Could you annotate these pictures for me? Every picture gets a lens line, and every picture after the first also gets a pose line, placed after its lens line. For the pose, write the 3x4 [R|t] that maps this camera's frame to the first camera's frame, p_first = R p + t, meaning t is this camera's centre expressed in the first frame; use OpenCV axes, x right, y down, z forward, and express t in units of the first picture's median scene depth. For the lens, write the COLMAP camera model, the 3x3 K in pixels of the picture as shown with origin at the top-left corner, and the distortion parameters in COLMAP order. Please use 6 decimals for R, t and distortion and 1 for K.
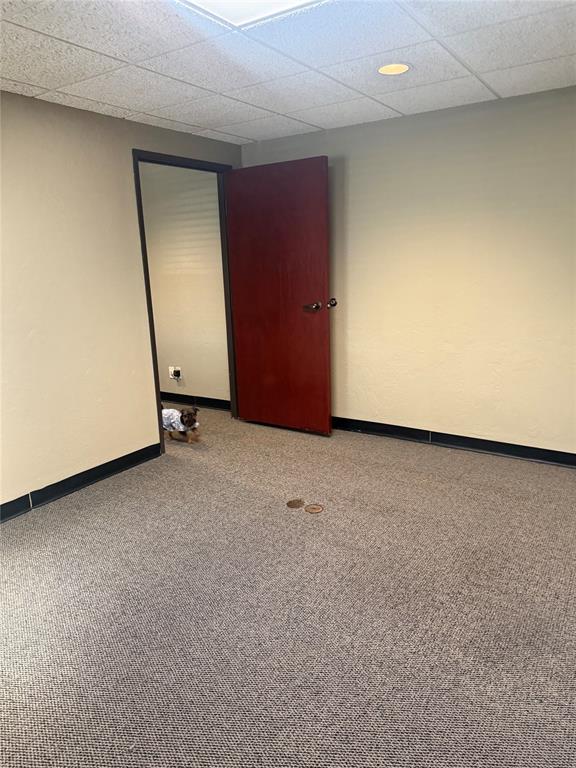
lens RADIAL K [[541.9, 0, 288.0], [0, 541.9, 384.0], [0, 0, 1]] dist [0.001473, -0.002866]
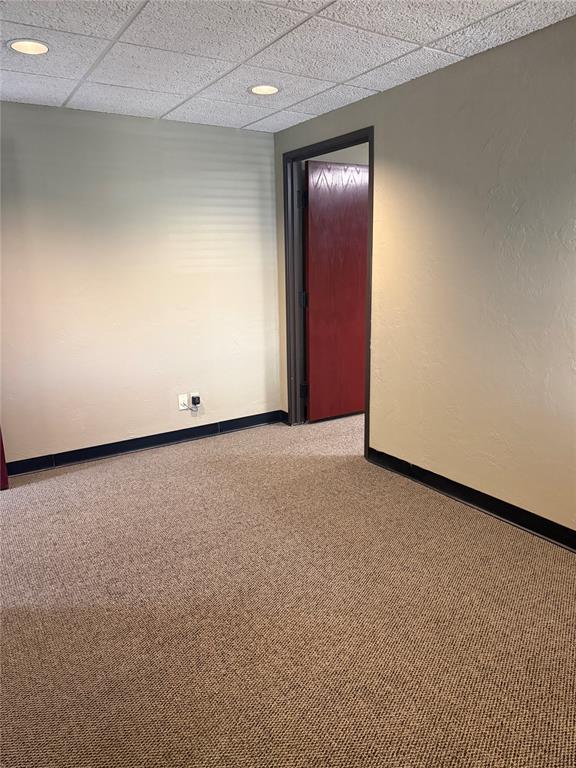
lens RADIAL K [[541.9, 0, 288.0], [0, 541.9, 384.0], [0, 0, 1]] dist [0.001473, -0.002866]
pose [[0.403514, -0.186174, 0.895832, -0.887595], [0.206127, 0.972408, 0.109241, -0.105770], [-0.891453, 0.140575, 0.430756, 0.570189]]
